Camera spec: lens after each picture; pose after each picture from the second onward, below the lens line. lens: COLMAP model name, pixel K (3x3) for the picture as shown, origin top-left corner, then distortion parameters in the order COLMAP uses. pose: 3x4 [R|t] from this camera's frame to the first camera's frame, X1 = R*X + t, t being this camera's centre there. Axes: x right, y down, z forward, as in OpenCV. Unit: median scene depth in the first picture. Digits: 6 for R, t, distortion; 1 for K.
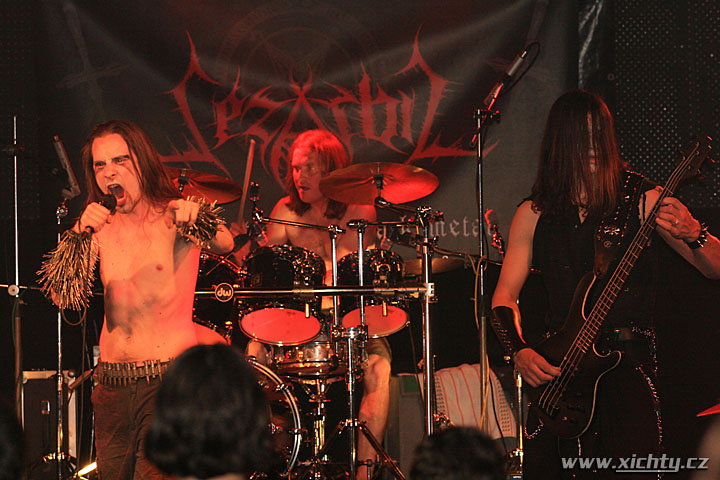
lens RADIAL K [[3650.1, 0, 360.0], [0, 3650.1, 240.0], [0, 0, 1]] dist [0.076071, 3.797914]
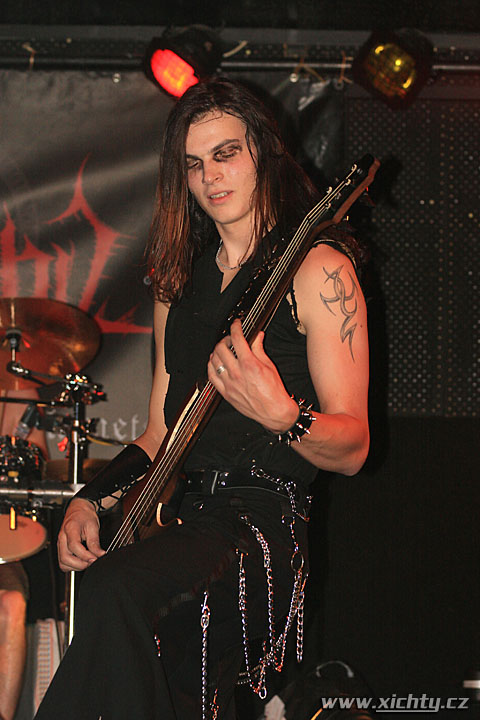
lens RADIAL K [[3038.6, 0, 240.0], [0, 3038.6, 360.0], [0, 0, 1]] dist [-0.014691, 0.784268]
pose [[0.997288, 0.043523, 0.059347, 0.012926], [-0.039299, 0.996732, -0.070575, 0.025284], [-0.062225, 0.068051, 0.995739, 0.381257]]
